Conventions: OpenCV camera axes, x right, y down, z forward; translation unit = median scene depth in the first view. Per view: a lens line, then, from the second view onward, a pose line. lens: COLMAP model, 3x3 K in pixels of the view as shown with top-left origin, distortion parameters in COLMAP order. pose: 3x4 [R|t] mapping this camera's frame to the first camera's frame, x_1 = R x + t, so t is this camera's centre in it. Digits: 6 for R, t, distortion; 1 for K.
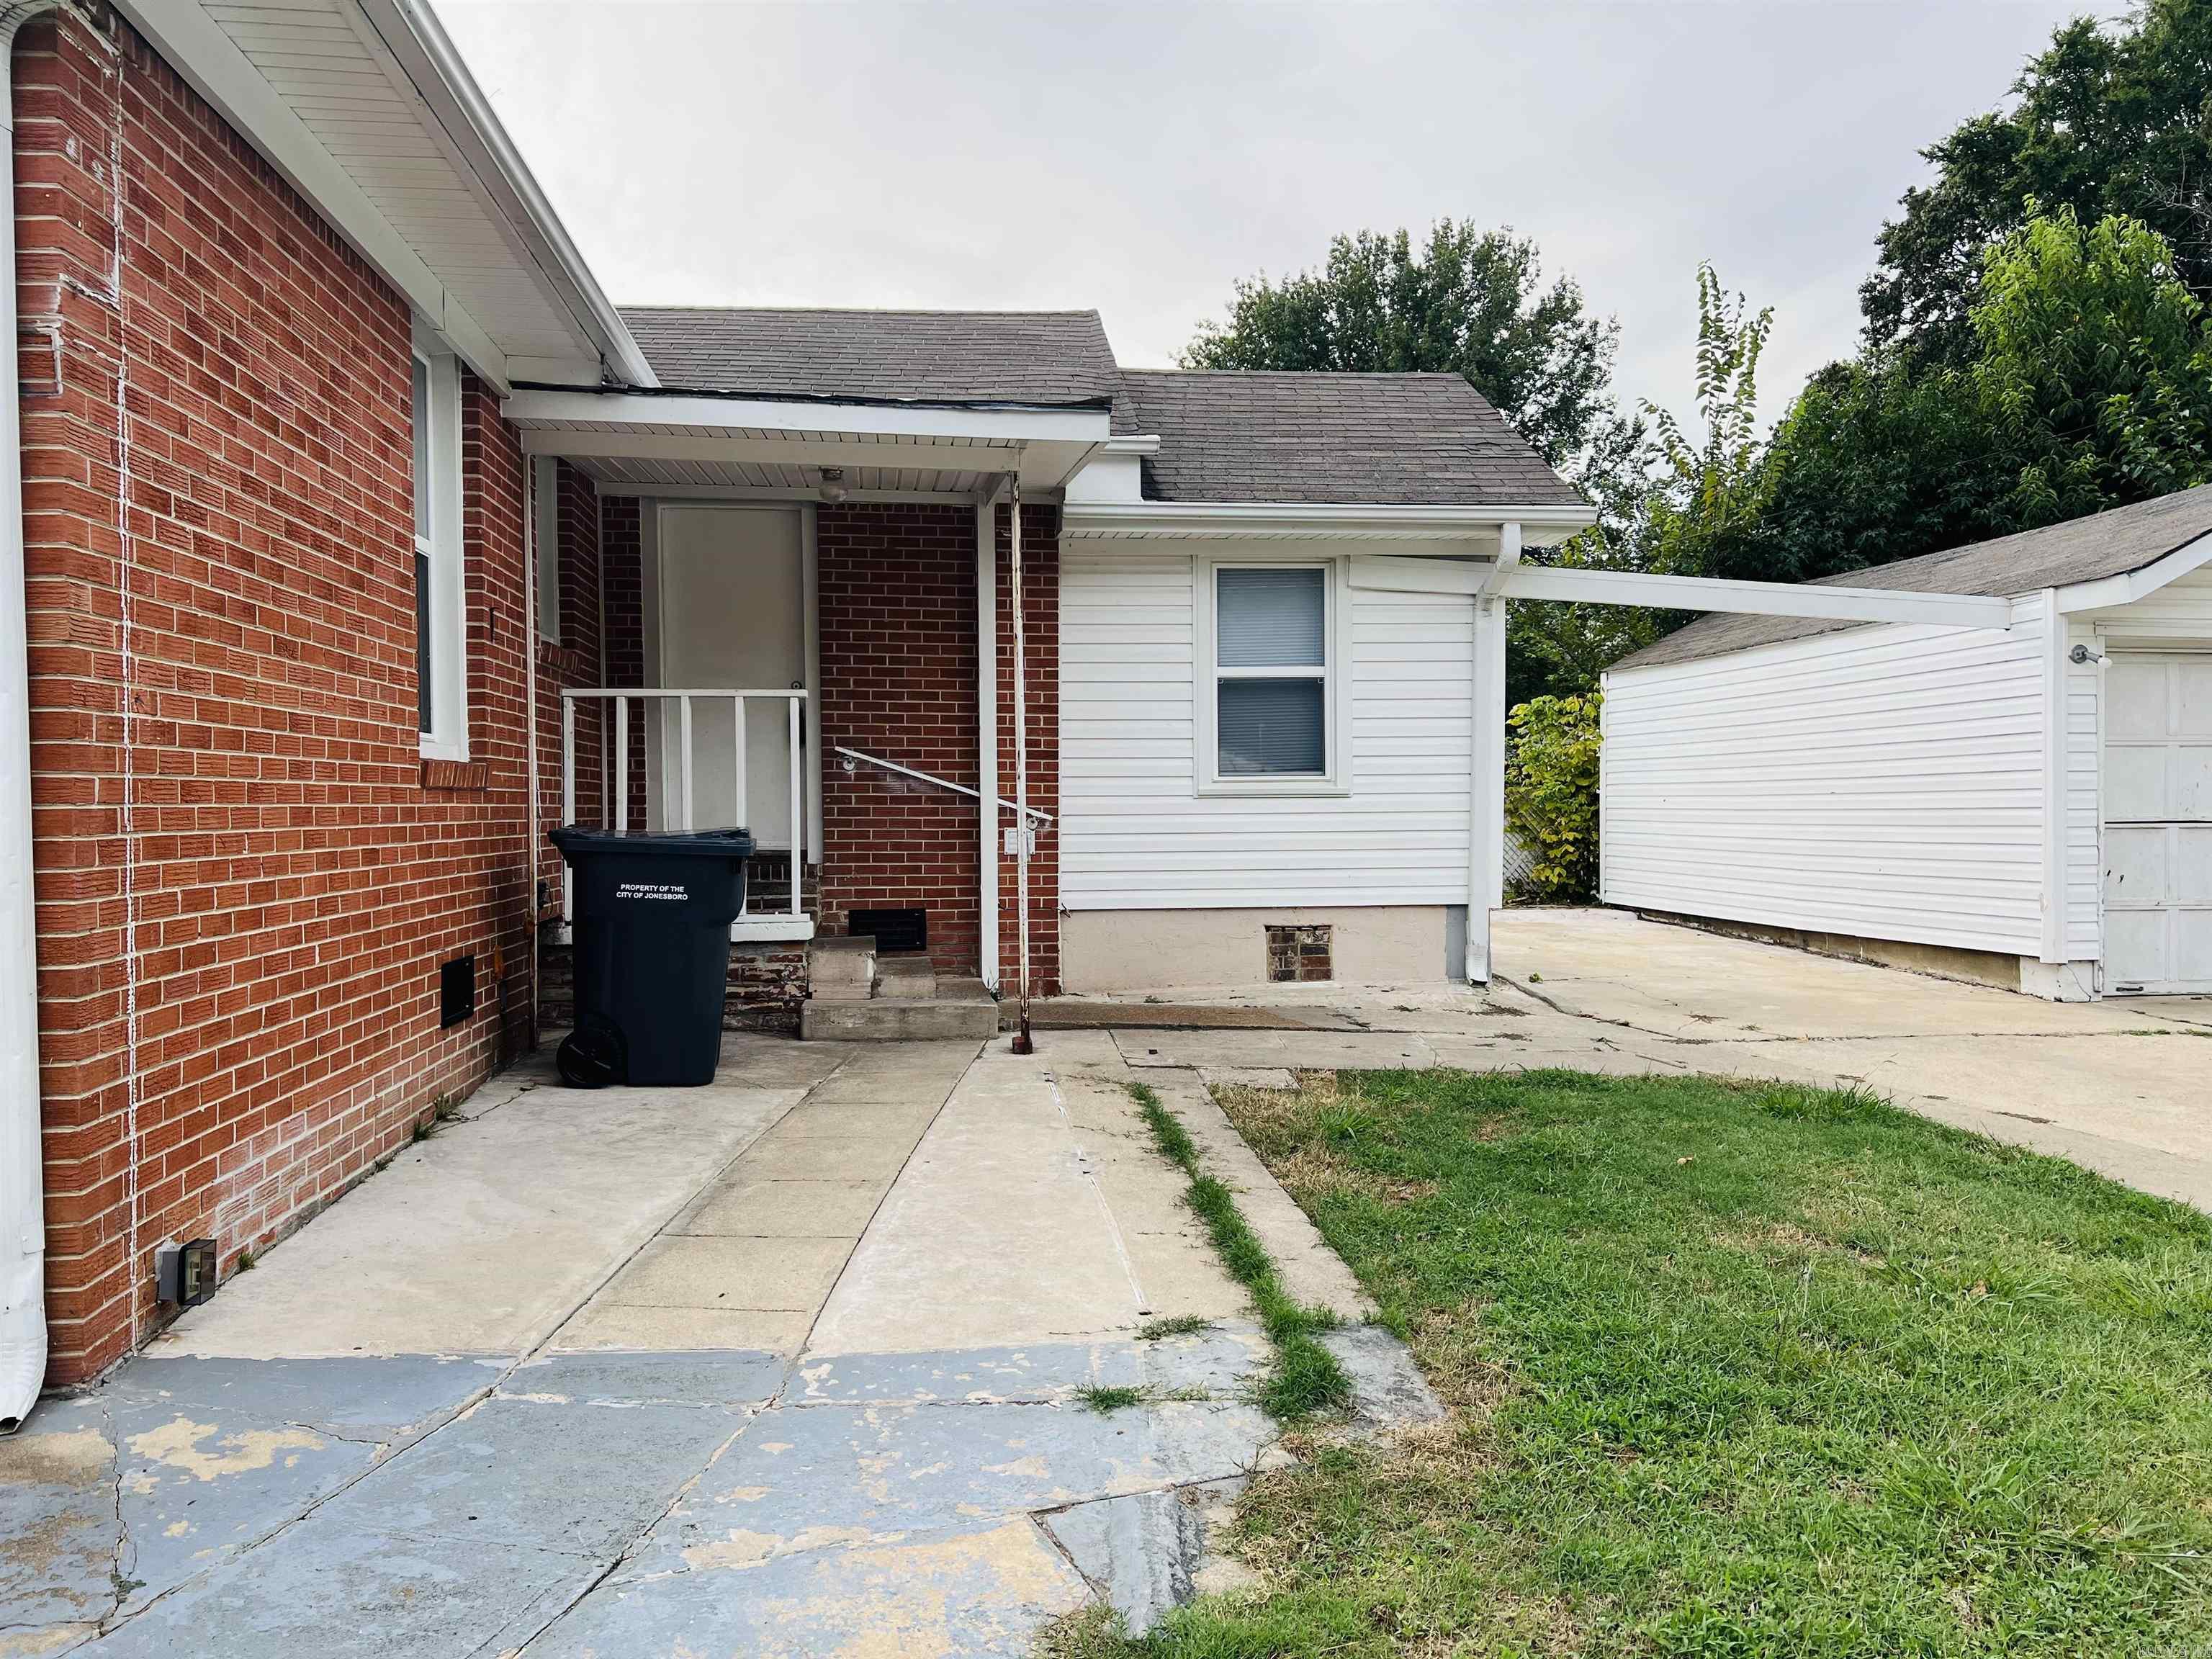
lens RADIAL K [[1677.8, 0, 1104.3], [0, 1677.8, 825.5], [0, 0, 1]] dist [0.068069, -0.075328]
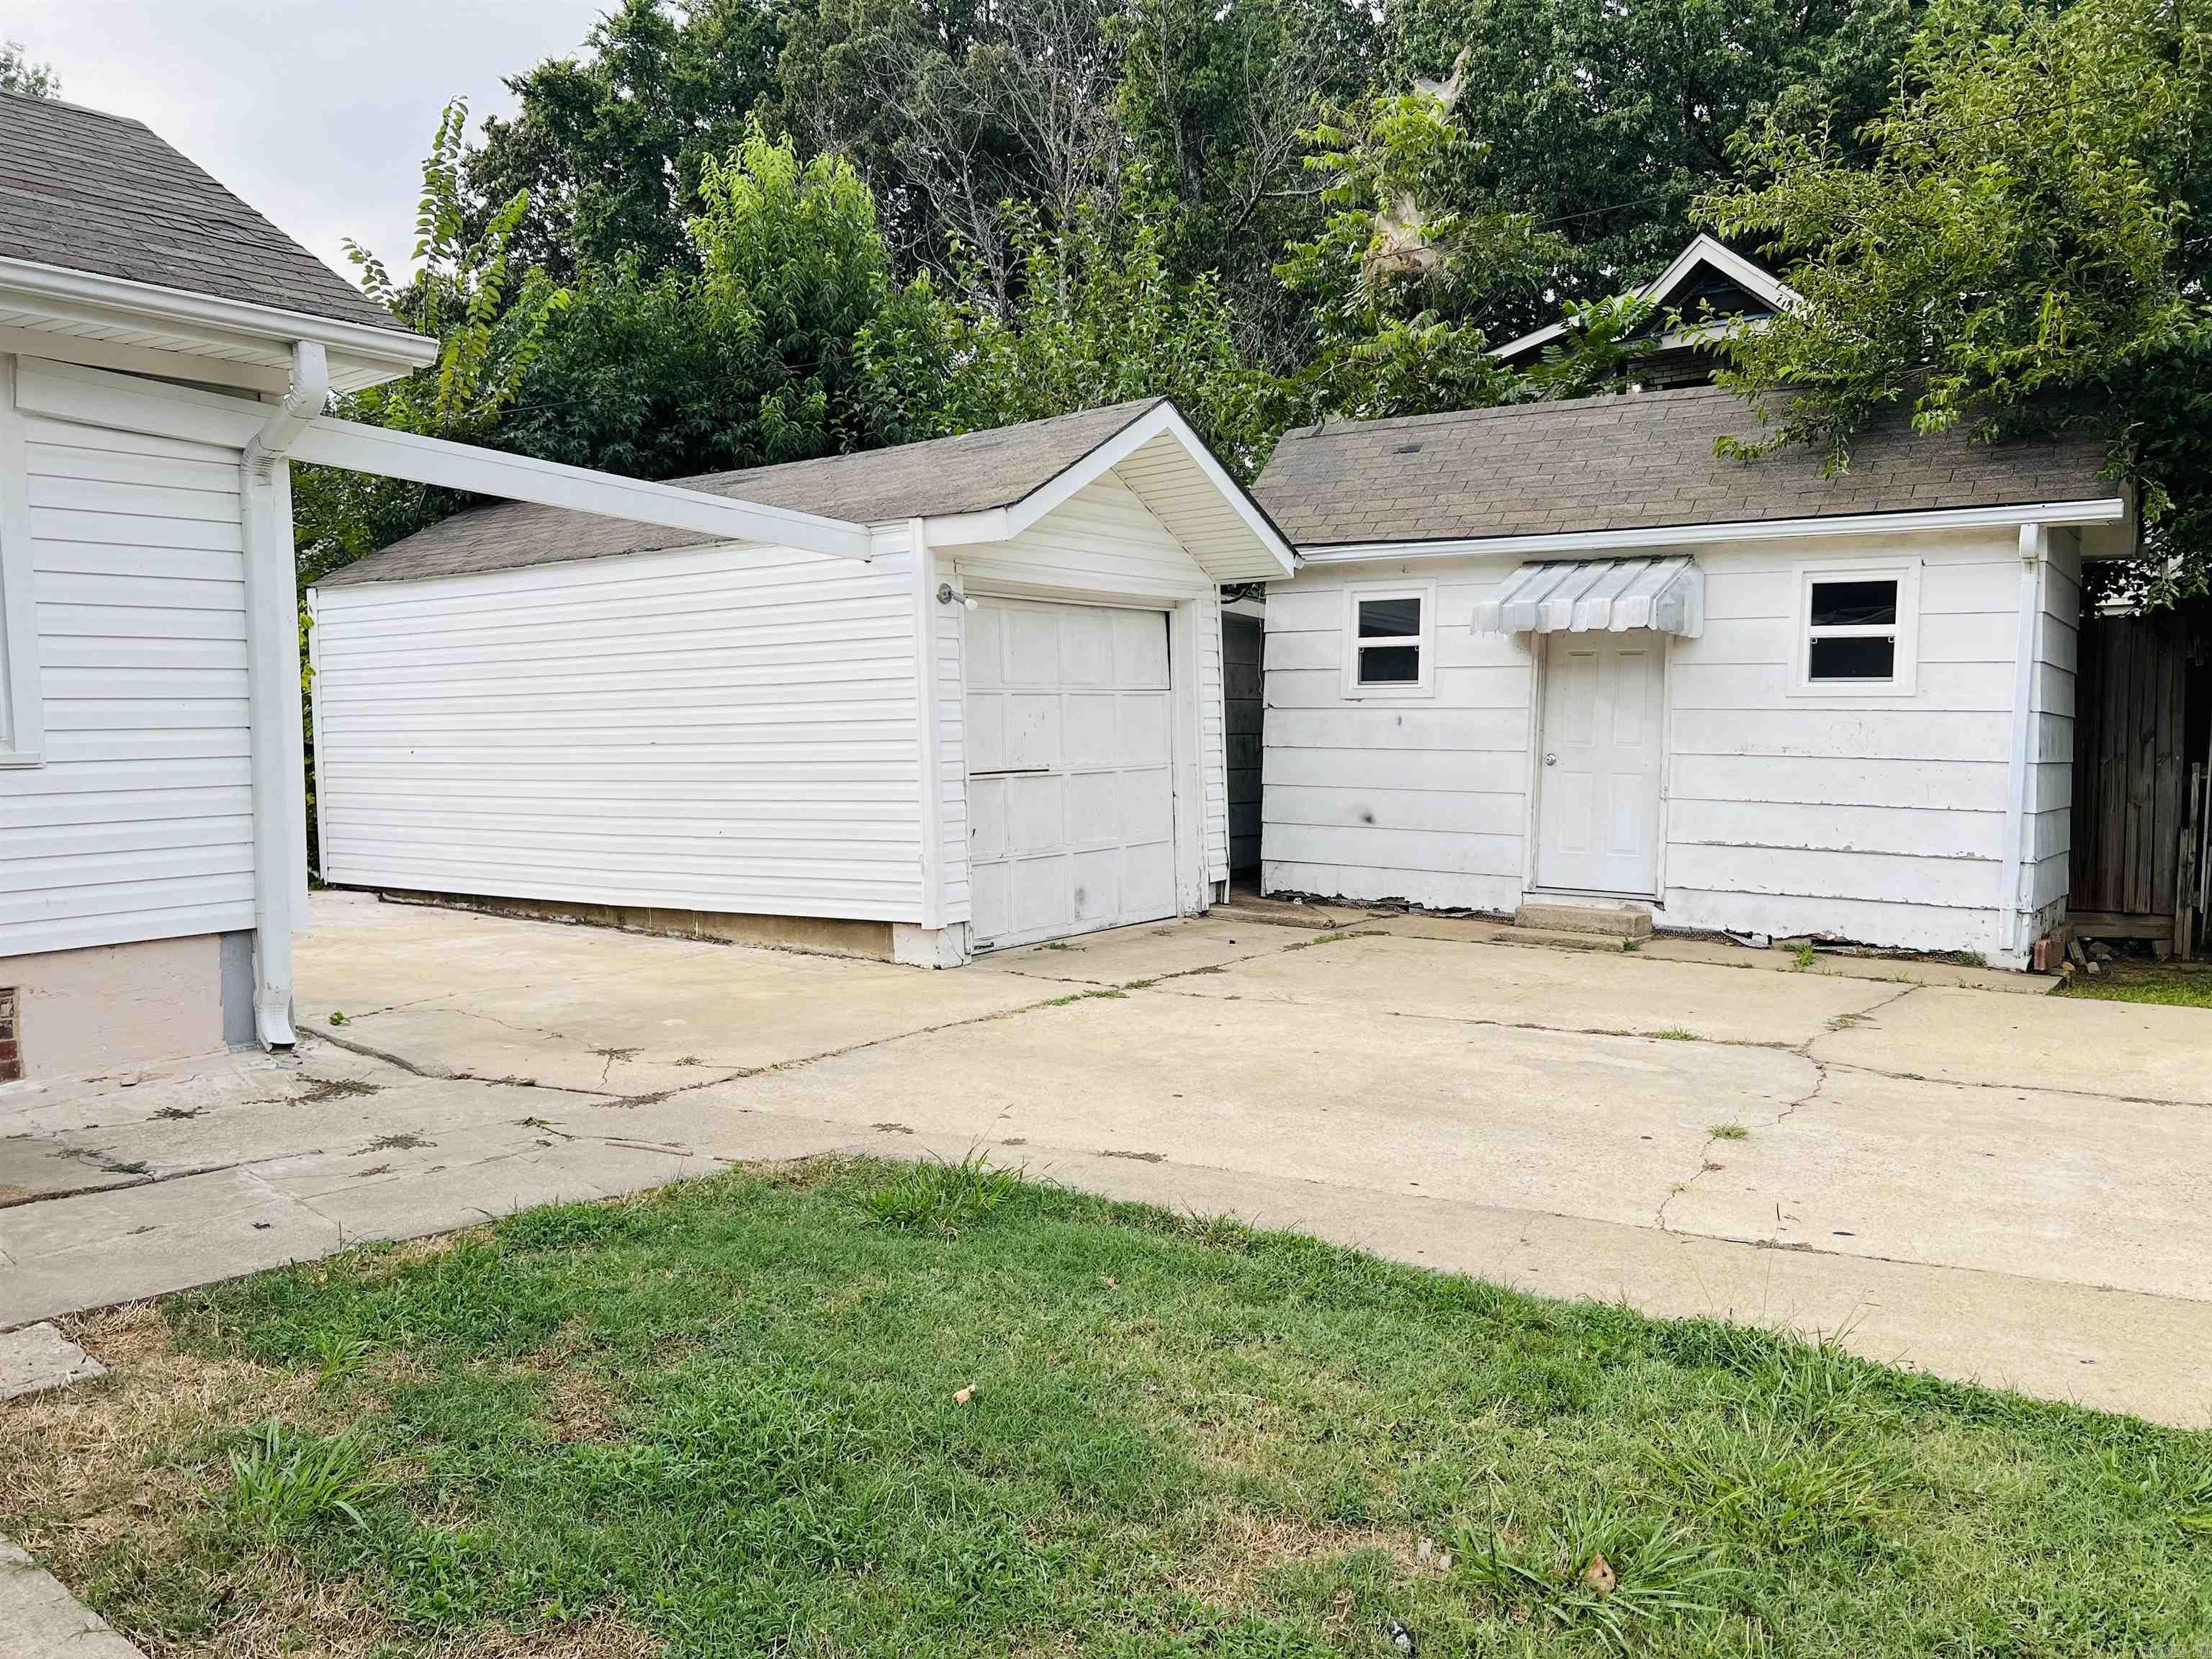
lens RADIAL K [[1677.8, 0, 1125.1], [0, 1677.8, 818.9], [0, 0, 1]] dist [0.068069, -0.075328]
pose [[0.691811, -0.047337, 0.720525, -0.016201], [0.022026, 0.998768, 0.044468, -0.012387], [-0.721742, -0.014893, 0.692001, 0.220323]]
